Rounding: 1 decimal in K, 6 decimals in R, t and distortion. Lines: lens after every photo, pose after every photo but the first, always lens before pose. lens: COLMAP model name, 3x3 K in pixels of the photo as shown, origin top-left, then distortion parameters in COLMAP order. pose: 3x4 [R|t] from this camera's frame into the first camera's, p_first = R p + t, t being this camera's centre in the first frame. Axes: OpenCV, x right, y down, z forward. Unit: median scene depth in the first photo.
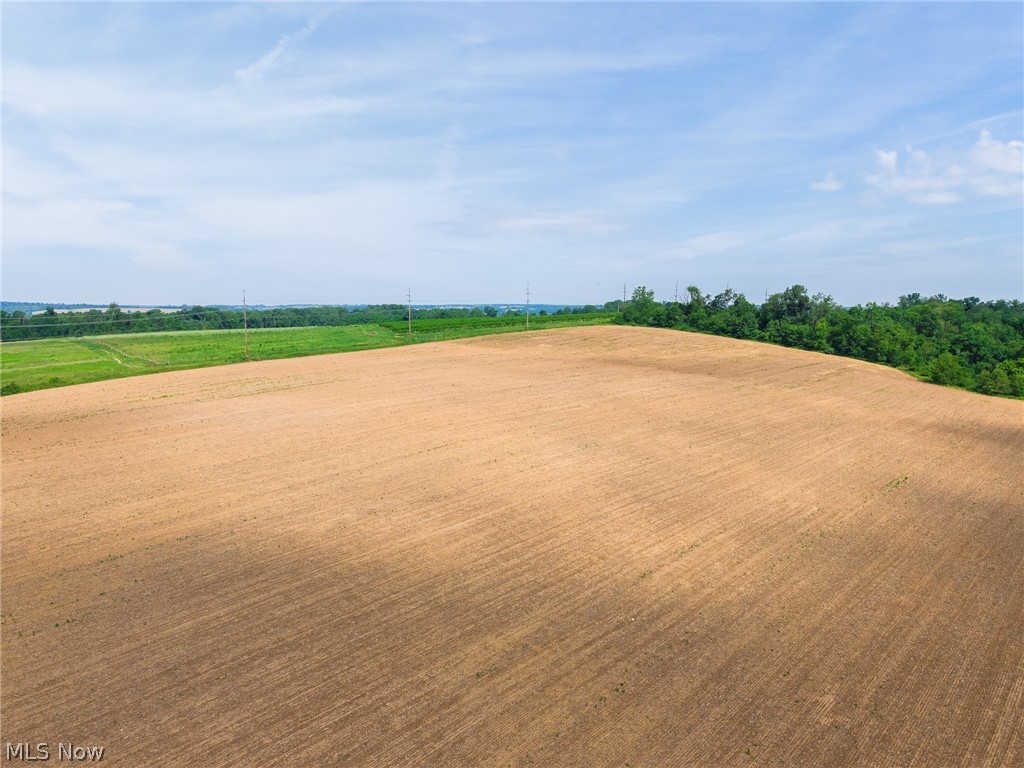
lens RADIAL K [[701.9, 0, 511.5], [0, 701.9, 385.4], [0, 0, 1]] dist [0.021509, -0.021088]
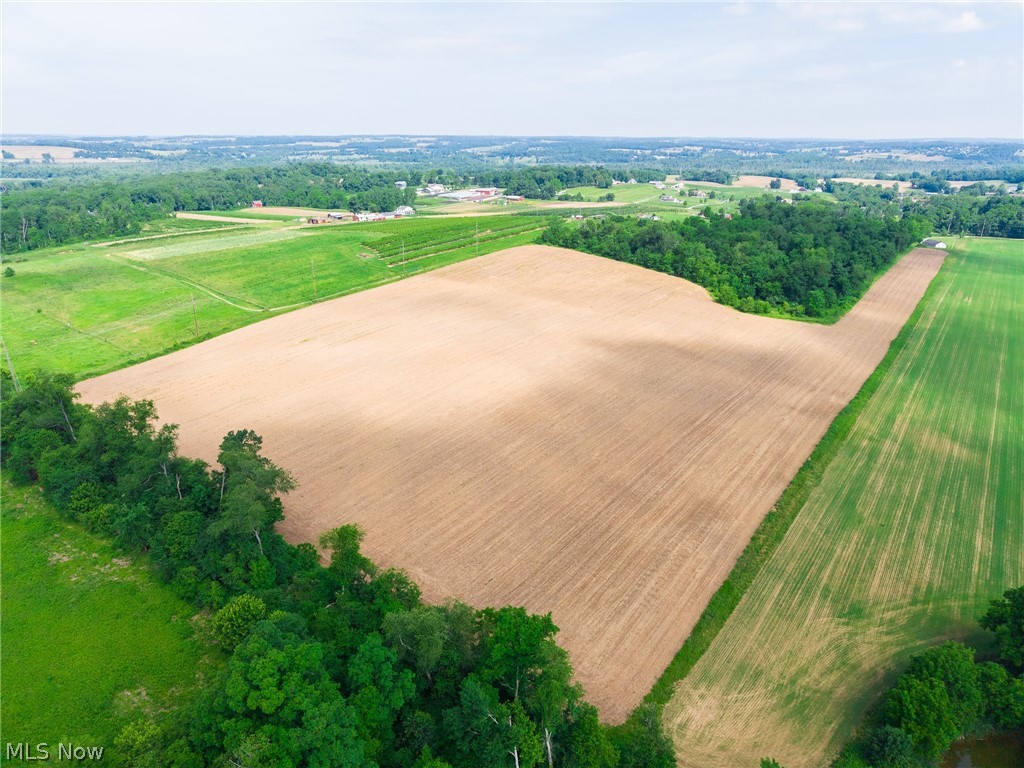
lens RADIAL K [[701.9, 0, 511.8], [0, 701.9, 383.3], [0, 0, 1]] dist [0.021509, -0.021088]
pose [[0.992635, -0.040290, 0.114246, -0.097180], [0.013473, 0.973940, 0.226406, -0.176910], [-0.120391, -0.223199, 0.967310, -0.558621]]
